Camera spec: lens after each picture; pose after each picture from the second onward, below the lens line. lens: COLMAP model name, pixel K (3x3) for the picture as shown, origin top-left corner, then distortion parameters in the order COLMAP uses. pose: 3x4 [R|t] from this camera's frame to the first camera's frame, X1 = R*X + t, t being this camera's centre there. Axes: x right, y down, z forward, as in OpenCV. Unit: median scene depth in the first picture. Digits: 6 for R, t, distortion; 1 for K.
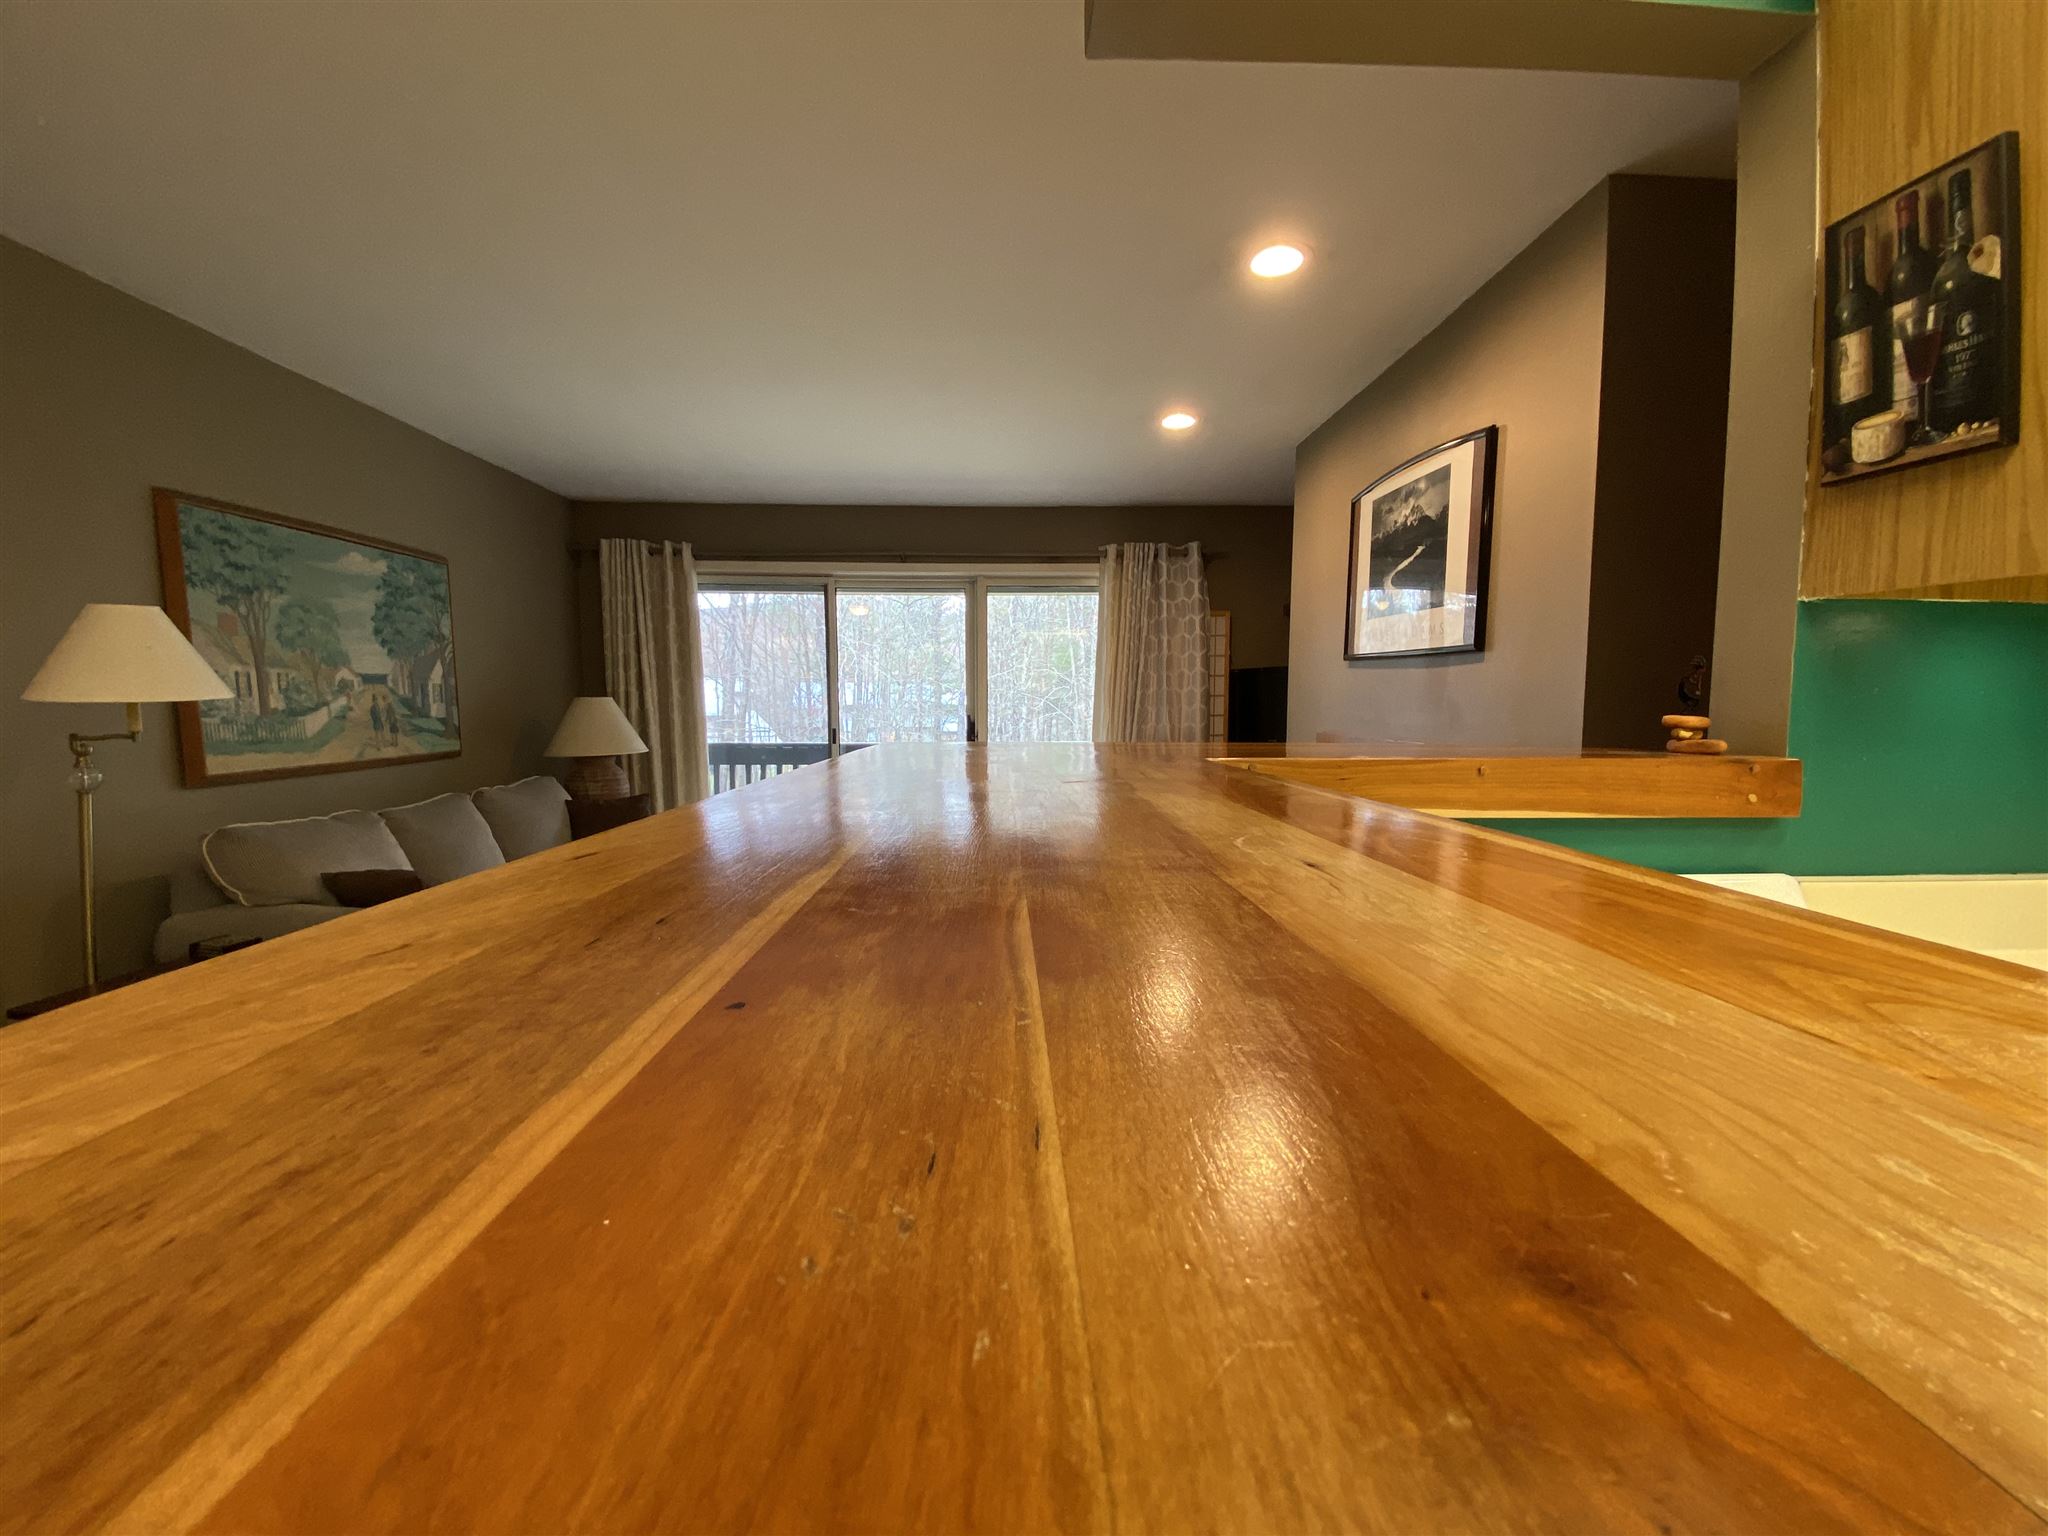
lens RADIAL K [[814.3, 0, 1010.9], [0, 814.3, 776.6], [0, 0, 1]] dist [-0.000181, -0.008767]
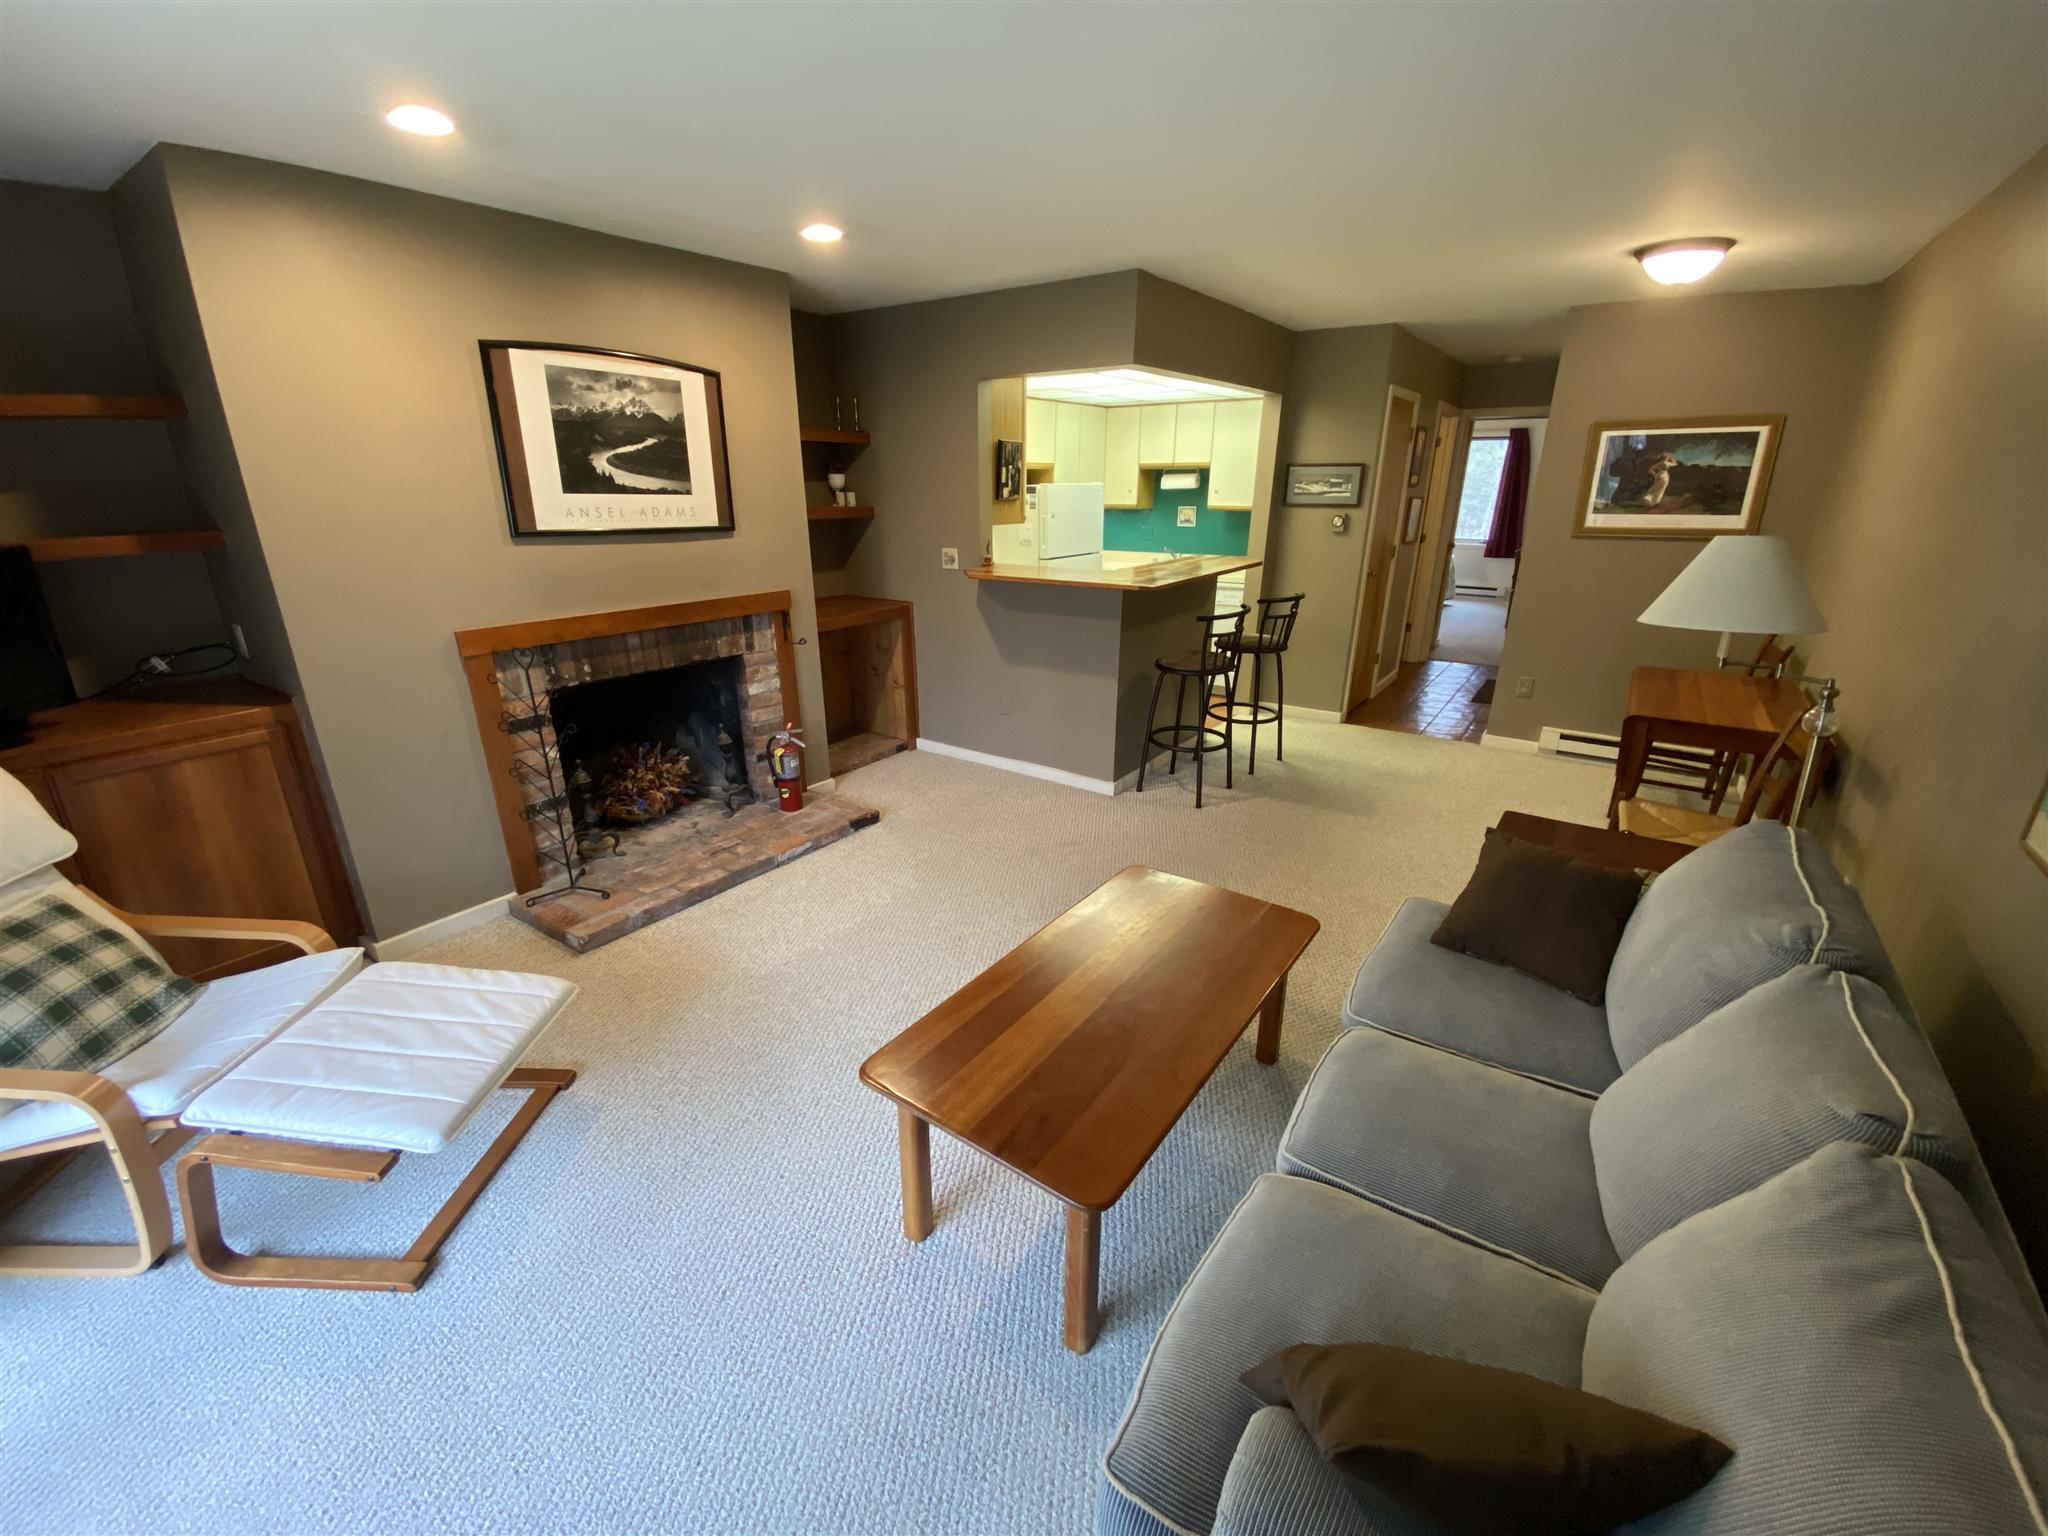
lens RADIAL K [[814.3, 0, 1022.4], [0, 814.3, 777.0], [0, 0, 1]] dist [-0.000181, -0.008767]
pose [[-0.798529, -0.218347, 0.560960, -0.601528], [0.045385, 0.907404, 0.417802, -0.255687], [-0.600243, 0.359086, -0.714678, 1.424355]]
